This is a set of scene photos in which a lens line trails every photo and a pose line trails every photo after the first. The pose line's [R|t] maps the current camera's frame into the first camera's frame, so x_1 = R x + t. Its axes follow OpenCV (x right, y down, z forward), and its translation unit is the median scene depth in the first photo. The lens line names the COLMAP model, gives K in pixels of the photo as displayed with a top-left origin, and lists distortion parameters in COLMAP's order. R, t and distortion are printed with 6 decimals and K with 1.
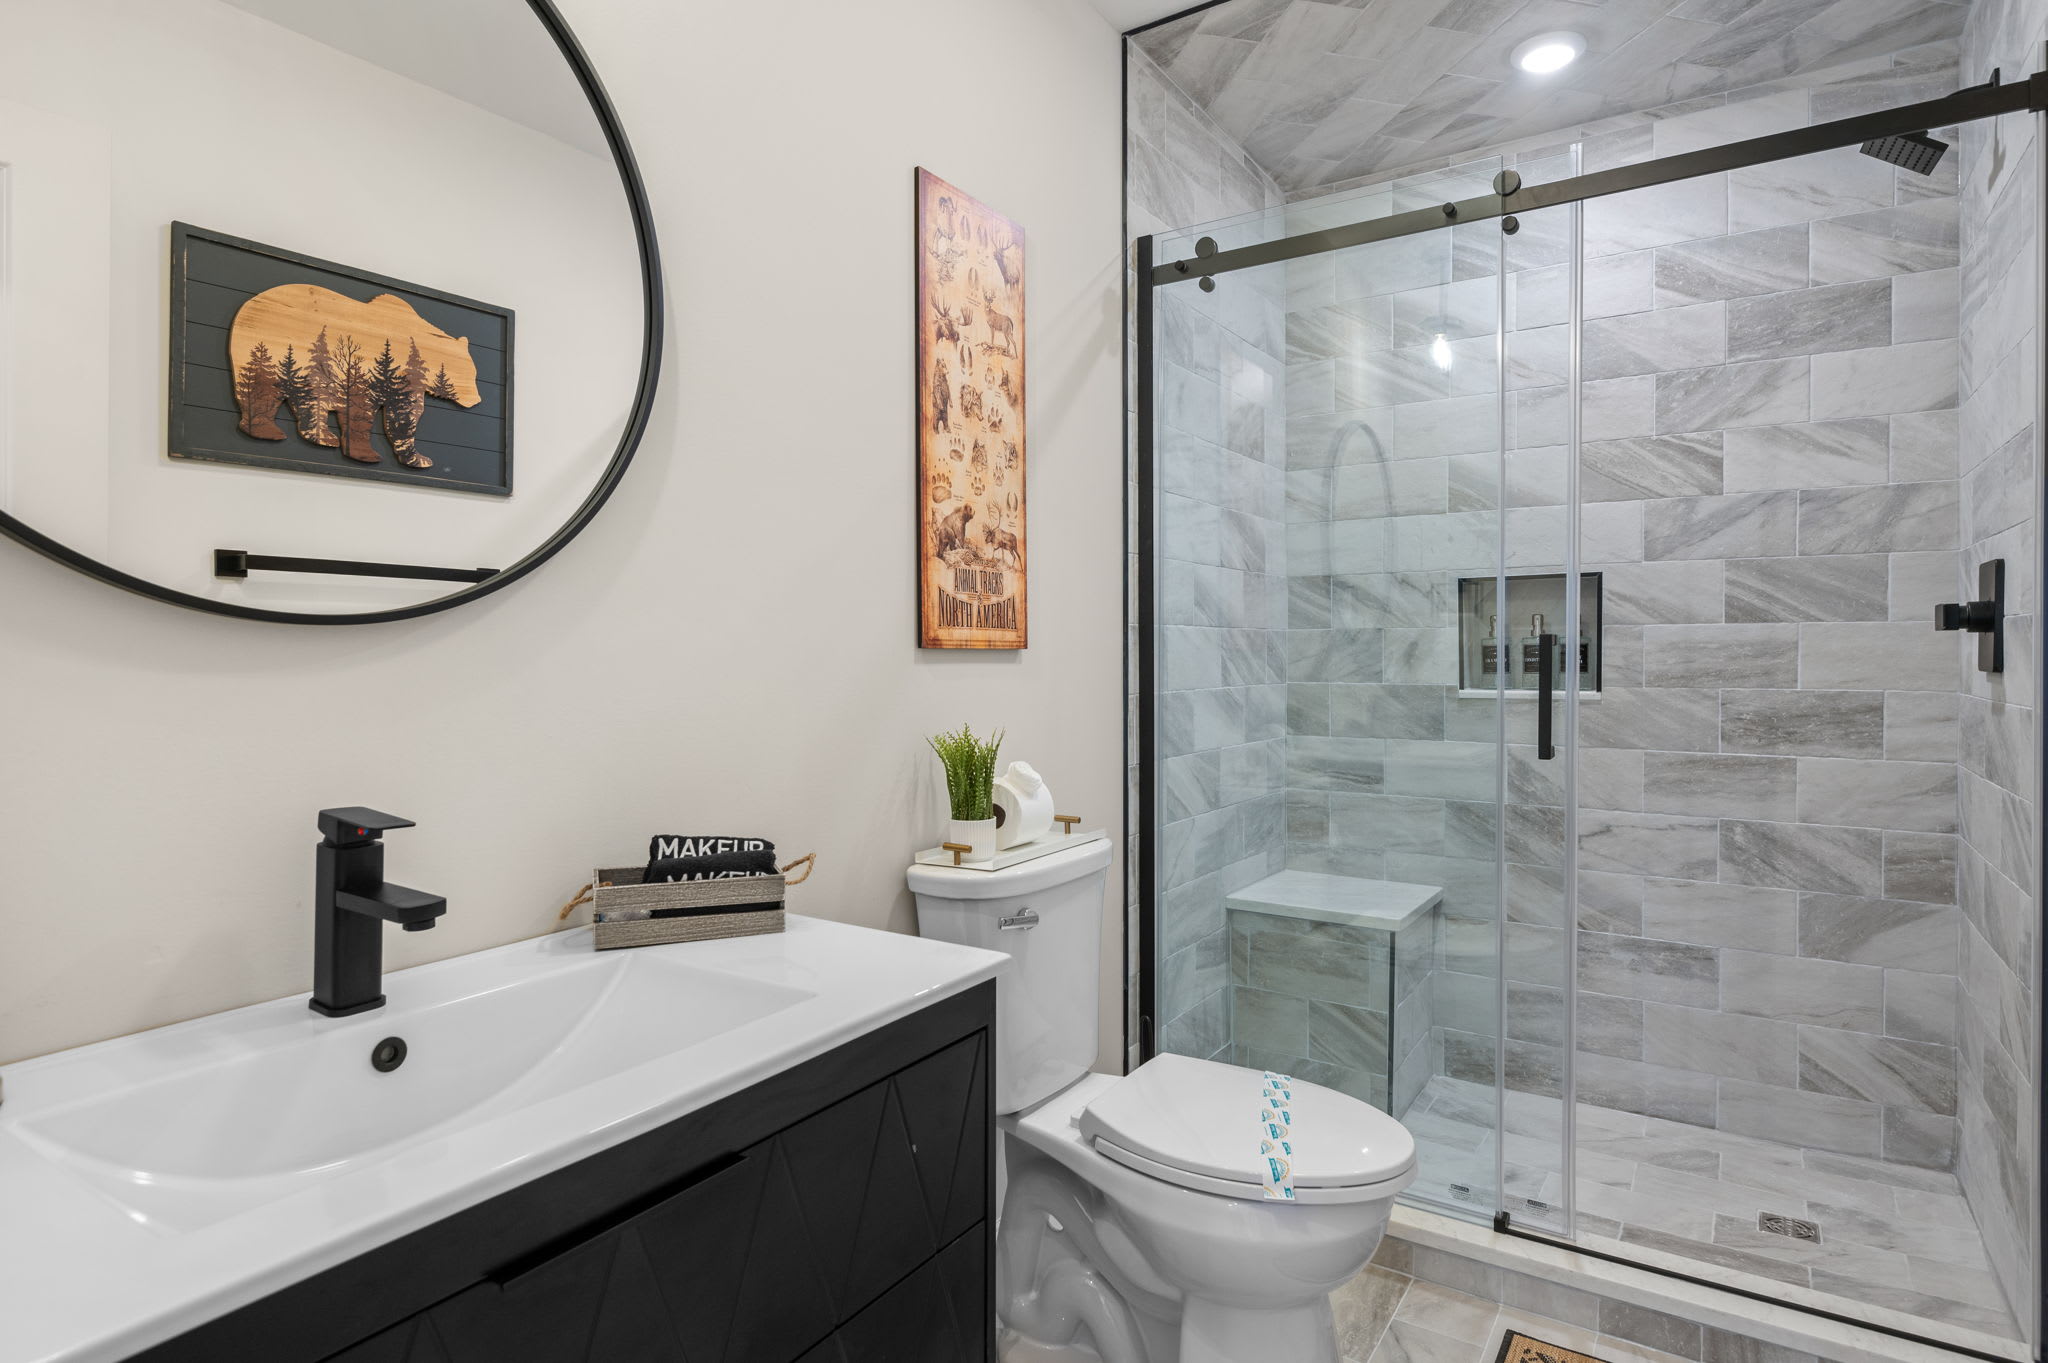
lens RADIAL K [[1040.8, 0, 1093.4], [0, 1040.8, 653.3], [0, 0, 1]] dist [-0.003272, -0.003788]
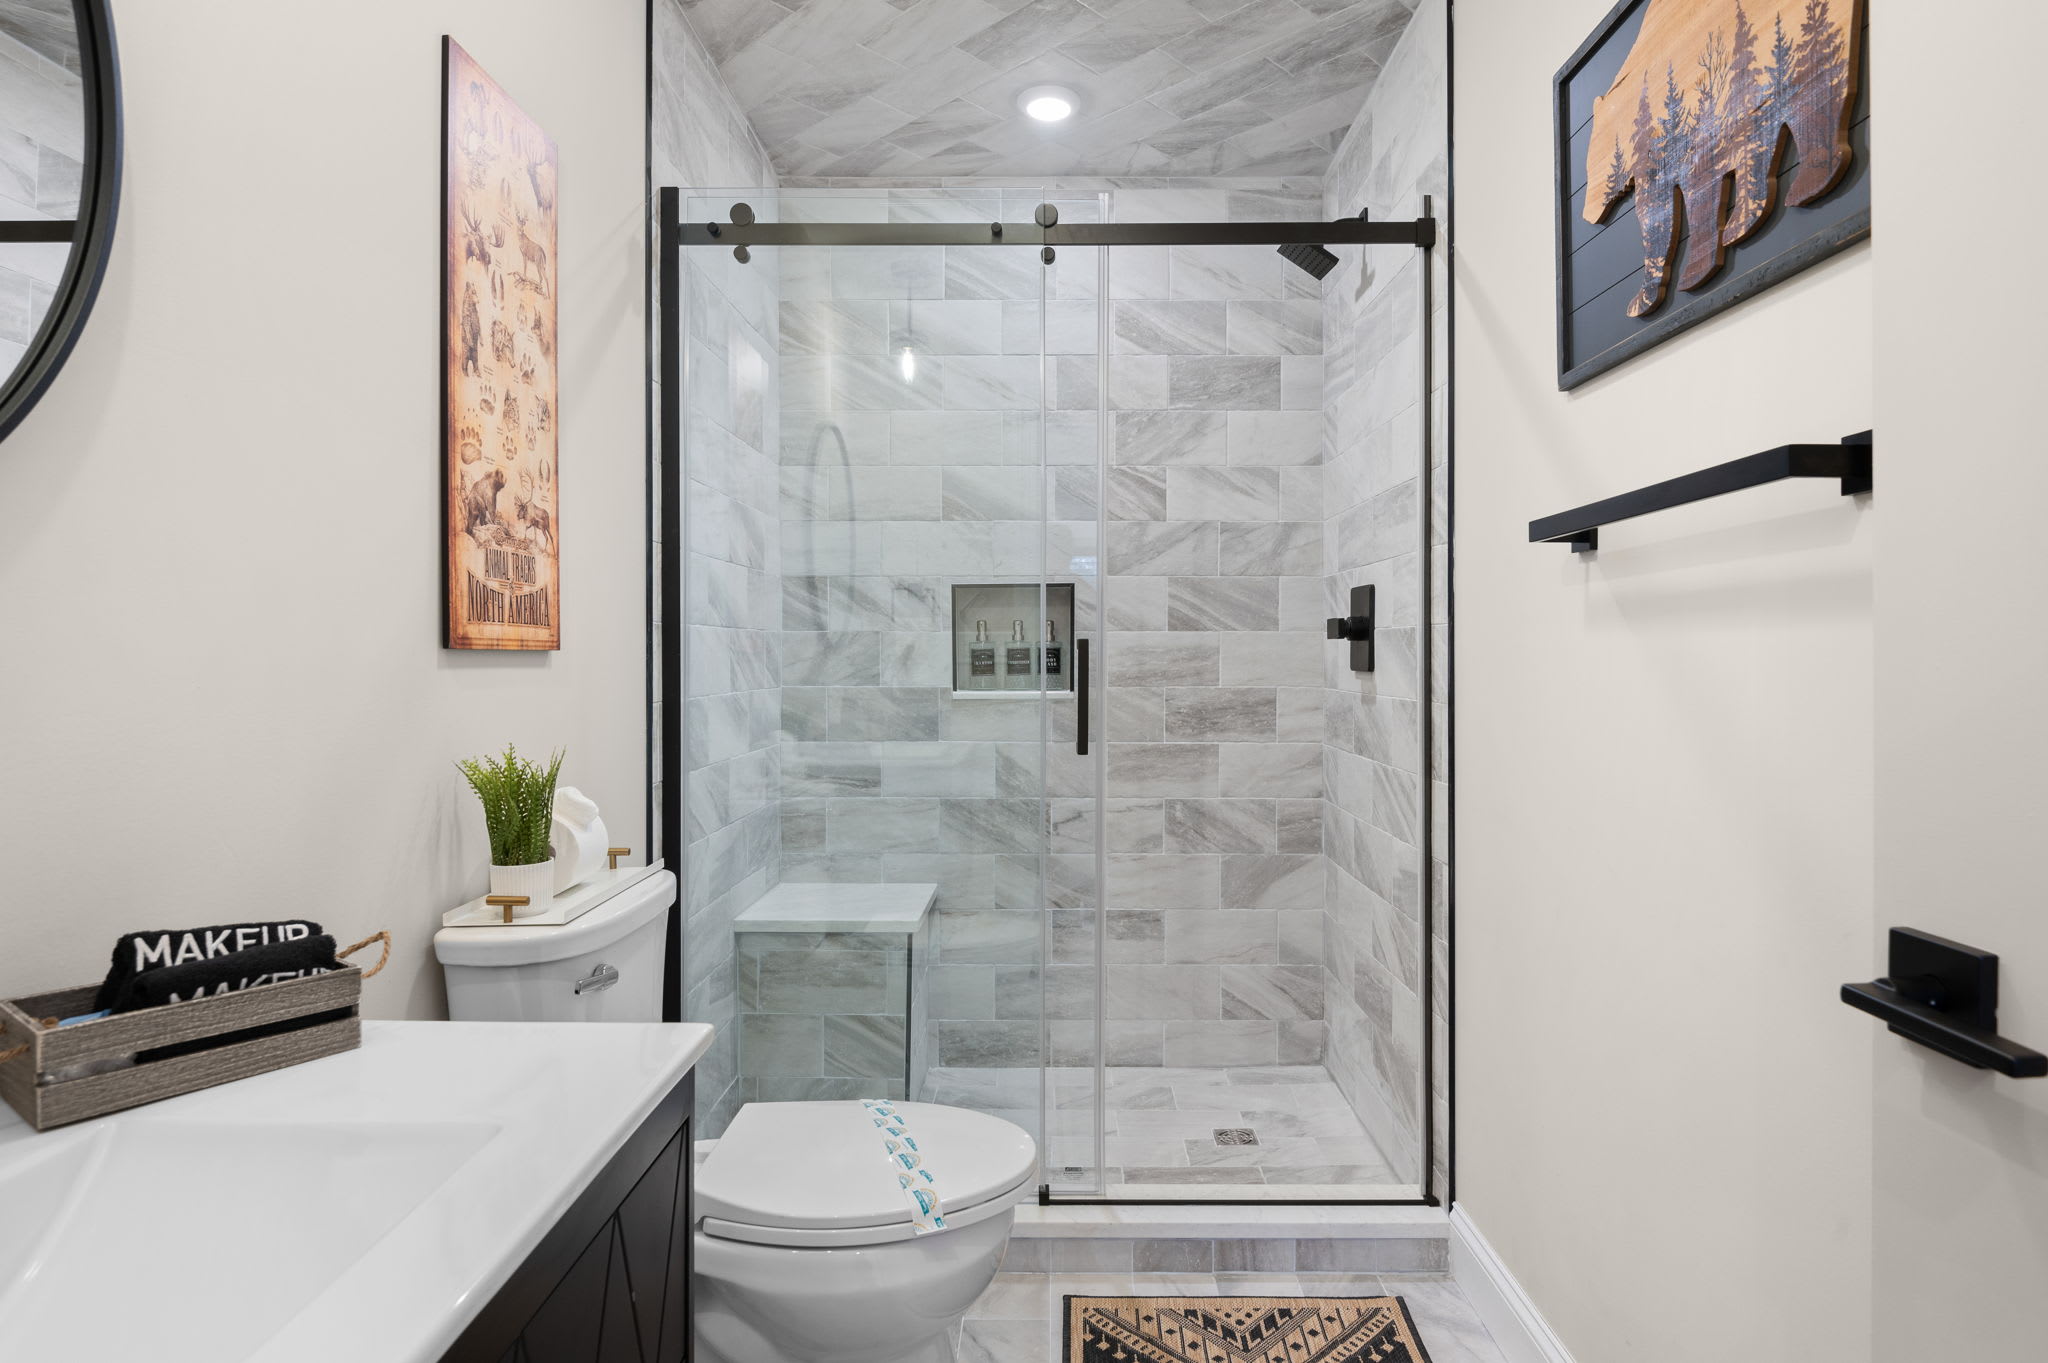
lens RADIAL K [[1040.8, 0, 1040.7], [0, 1040.8, 648.2], [0, 0, 1]] dist [-0.003272, -0.003788]
pose [[0.860411, 0.004990, 0.509576, -0.120206], [-0.000947, 0.999966, -0.008193, 0.000436], [-0.509600, 0.006566, 0.860386, 0.070487]]
